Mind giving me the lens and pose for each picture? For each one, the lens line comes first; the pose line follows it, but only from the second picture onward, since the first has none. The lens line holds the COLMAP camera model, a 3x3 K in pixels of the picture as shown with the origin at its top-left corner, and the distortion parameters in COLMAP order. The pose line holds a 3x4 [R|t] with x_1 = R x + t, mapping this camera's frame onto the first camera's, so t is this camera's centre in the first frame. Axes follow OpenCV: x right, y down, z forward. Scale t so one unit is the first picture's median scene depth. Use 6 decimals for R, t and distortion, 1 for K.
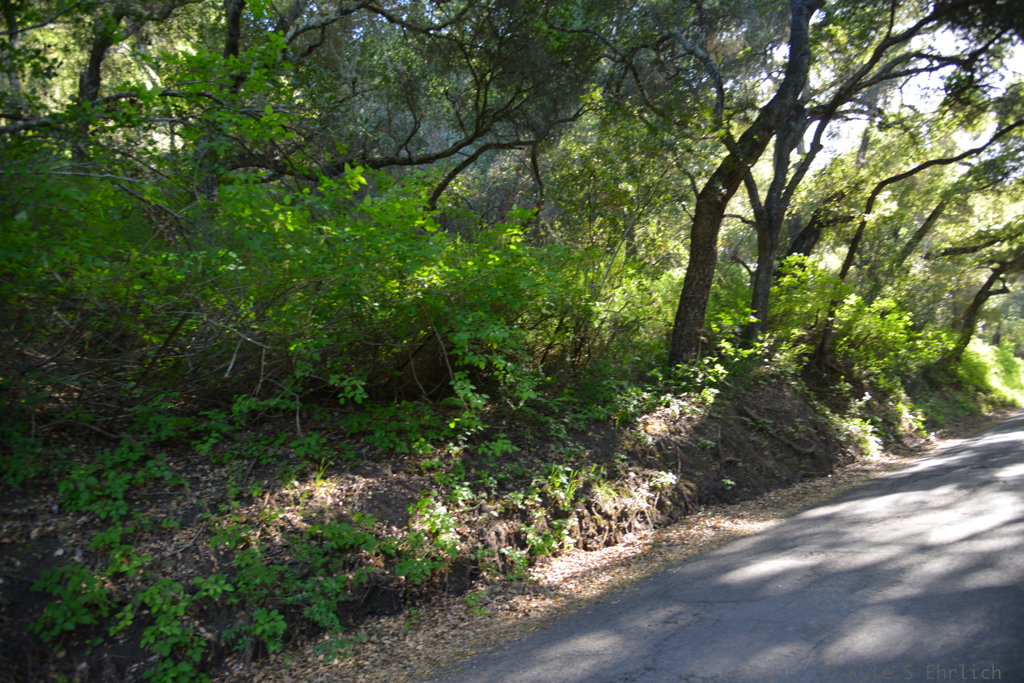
lens RADIAL K [[695.5, 0, 512.3], [0, 695.5, 341.5], [0, 0, 1]] dist [-0.043618, 0.008850]
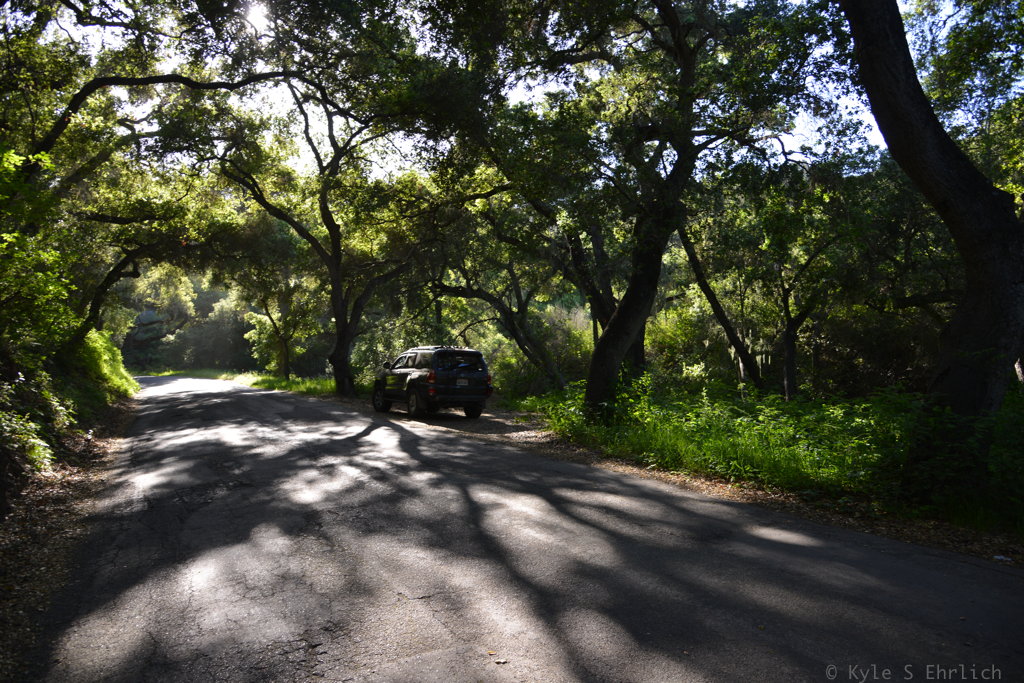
lens RADIAL K [[695.5, 0, 516.6], [0, 695.5, 342.4], [0, 0, 1]] dist [-0.043618, 0.008850]
pose [[0.348206, 0.097629, 0.932320, 0.059645], [-0.116173, 0.991389, -0.060426, 0.030763], [-0.930192, -0.087269, 0.356550, 0.332686]]
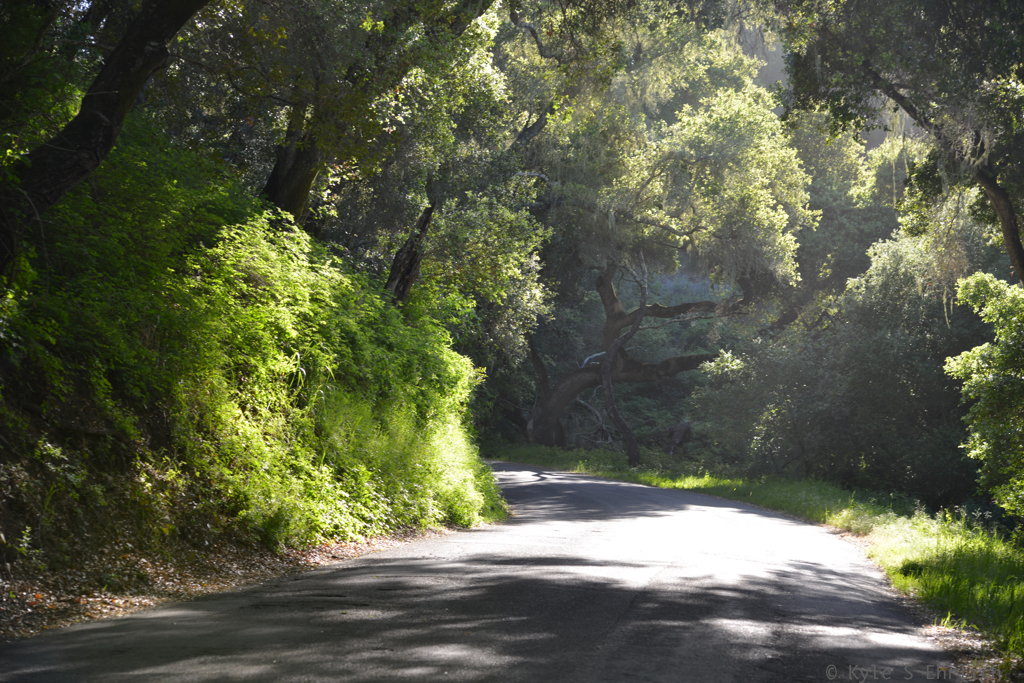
lens RADIAL K [[2210.4, 0, 467.2], [0, 2210.4, 348.7], [0, 0, 1]] dist [0.027264, 0.000000]
pose [[0.813565, 0.192489, 0.548689, 0.863580], [-0.237717, 0.971264, 0.011737, 0.036073], [-0.530662, -0.139981, 0.835944, 0.897475]]
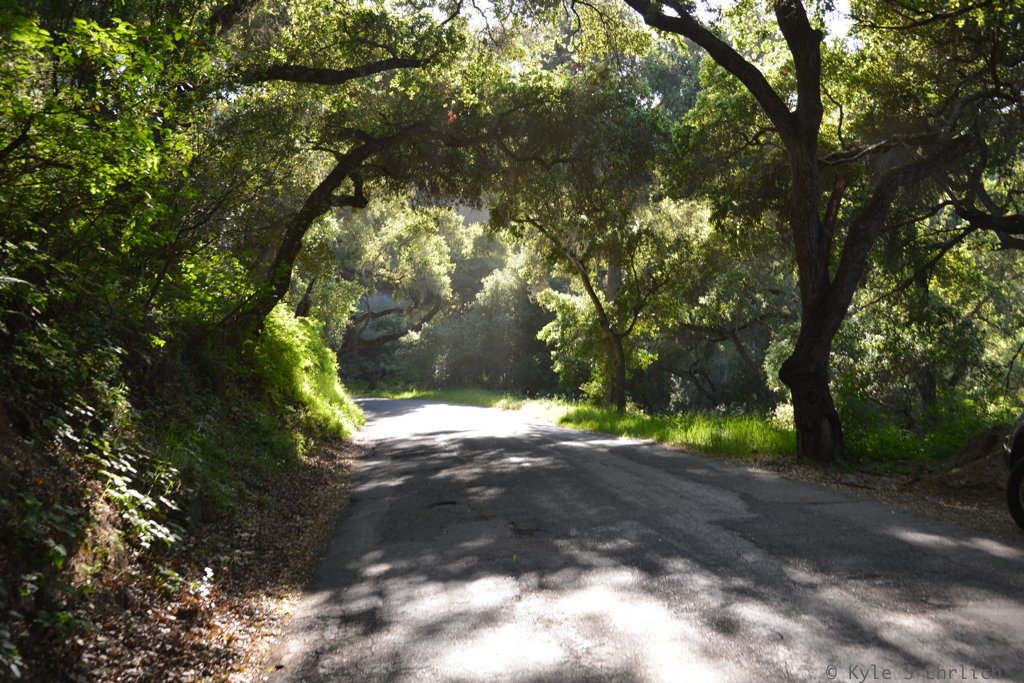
lens RADIAL K [[1156.4, 0, 505.0], [0, 1156.4, 327.4], [0, 0, 1]] dist [-0.025230, 0.000000]
pose [[0.671214, 0.120932, 0.731333, 0.419491], [-0.143432, 0.989145, -0.031922, 0.052649], [-0.727255, -0.083470, 0.681274, 0.738274]]
